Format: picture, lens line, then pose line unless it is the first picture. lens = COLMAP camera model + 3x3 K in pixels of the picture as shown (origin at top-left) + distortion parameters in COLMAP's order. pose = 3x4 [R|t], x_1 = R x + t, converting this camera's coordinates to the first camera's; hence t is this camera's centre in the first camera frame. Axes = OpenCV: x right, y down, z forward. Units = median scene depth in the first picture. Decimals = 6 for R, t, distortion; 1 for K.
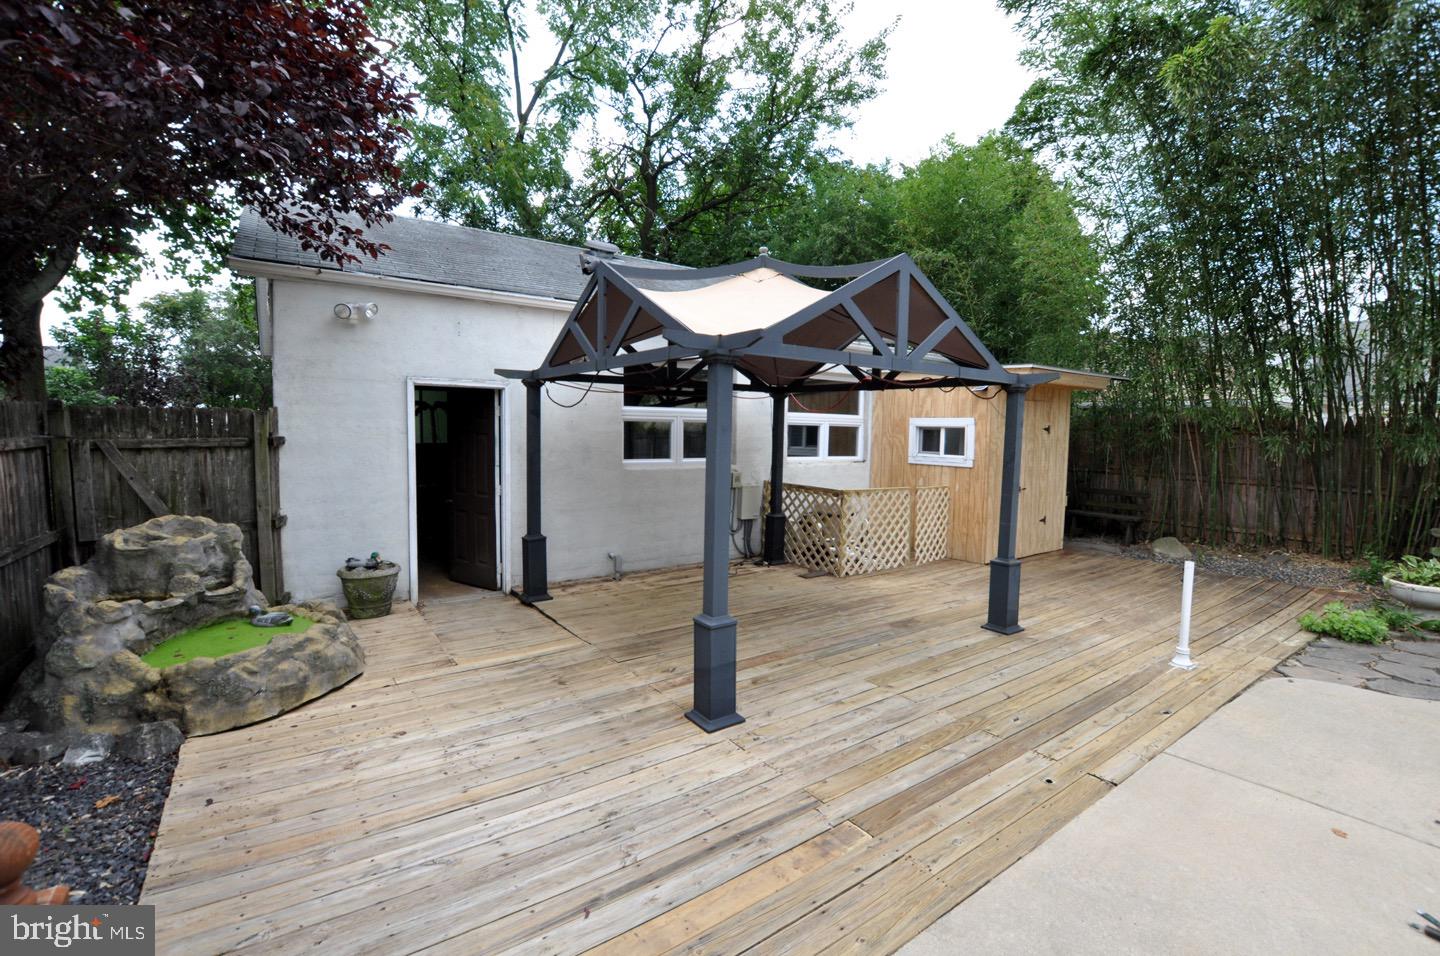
lens RADIAL K [[631.9, 0, 718.0], [0, 631.9, 480.5], [0, 0, 1]] dist [-0.032994, 0.002835]
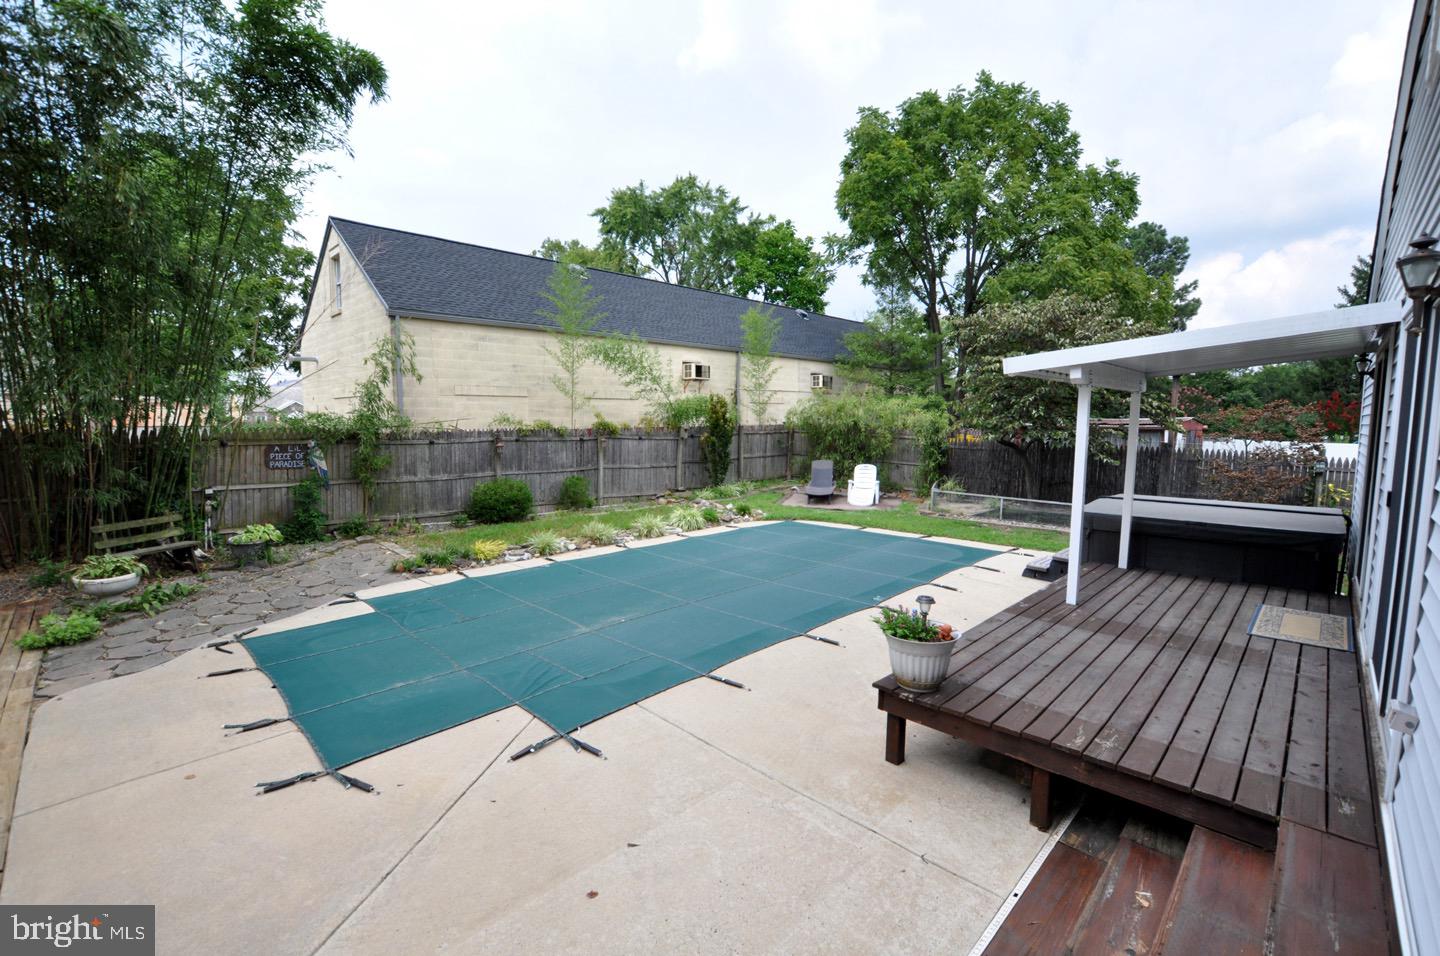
lens RADIAL K [[631.9, 0, 717.8], [0, 631.9, 477.1], [0, 0, 1]] dist [-0.032994, 0.002835]
pose [[-0.175981, -0.121284, 0.976893, -0.295680], [0.077762, 0.987567, 0.136618, -0.124427], [-0.981317, 0.100008, -0.164362, -0.035264]]
